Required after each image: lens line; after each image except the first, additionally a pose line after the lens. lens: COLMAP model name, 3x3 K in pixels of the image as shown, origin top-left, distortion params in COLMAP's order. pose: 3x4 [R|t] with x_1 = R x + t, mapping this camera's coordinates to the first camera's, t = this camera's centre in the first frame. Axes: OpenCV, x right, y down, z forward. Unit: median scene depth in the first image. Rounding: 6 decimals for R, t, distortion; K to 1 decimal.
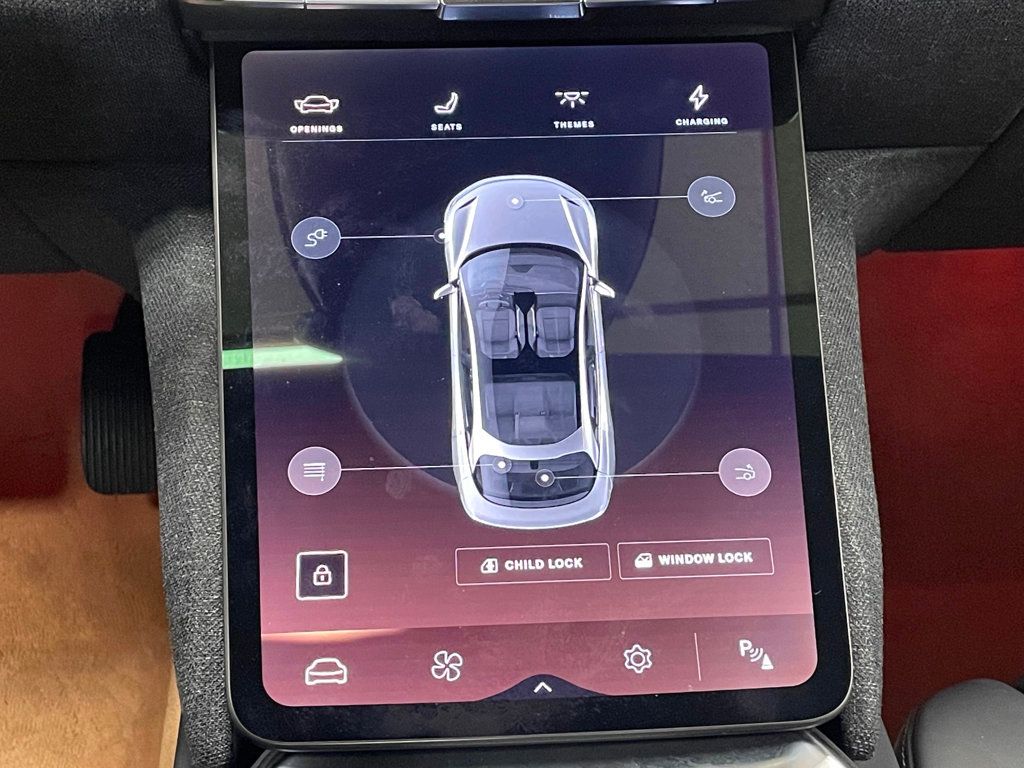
lens RADIAL K [[1628.8, 0, 527.1], [0, 1628.8, 382.8], [0, 0, 1]] dist [0.031387, -0.024760]
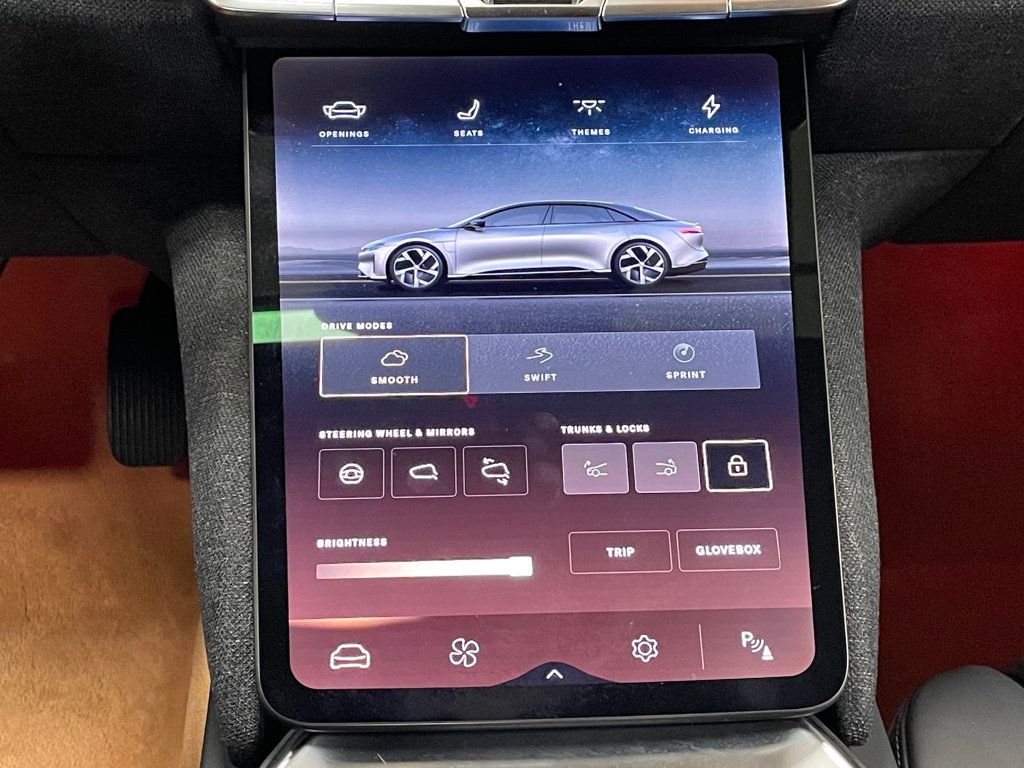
lens RADIAL K [[1628.4, 0, 525.1], [0, 1628.4, 372.7], [0, 0, 1]] dist [0.027610, -0.010952]
pose [[0.999885, 0.012255, -0.008939, -0.001990], [-0.012085, 0.999750, 0.018799, -0.023577], [0.009167, -0.018689, 0.999783, -0.044505]]
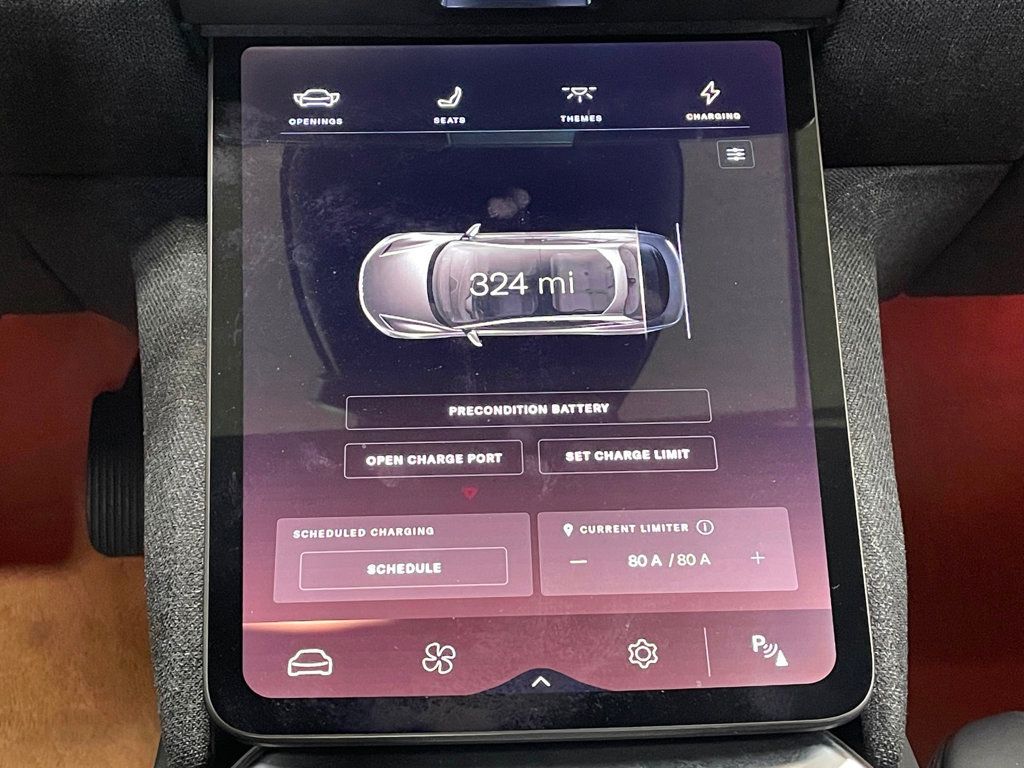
lens RADIAL K [[1632.3, 0, 518.5], [0, 1632.3, 383.5], [0, 0, 1]] dist [0.021090, 0.031652]
pose [[0.999714, 0.004515, -0.023476, 0.014957], [-0.006393, 0.996730, -0.080551, 0.076529], [0.023035, 0.080678, 0.996474, 0.044301]]
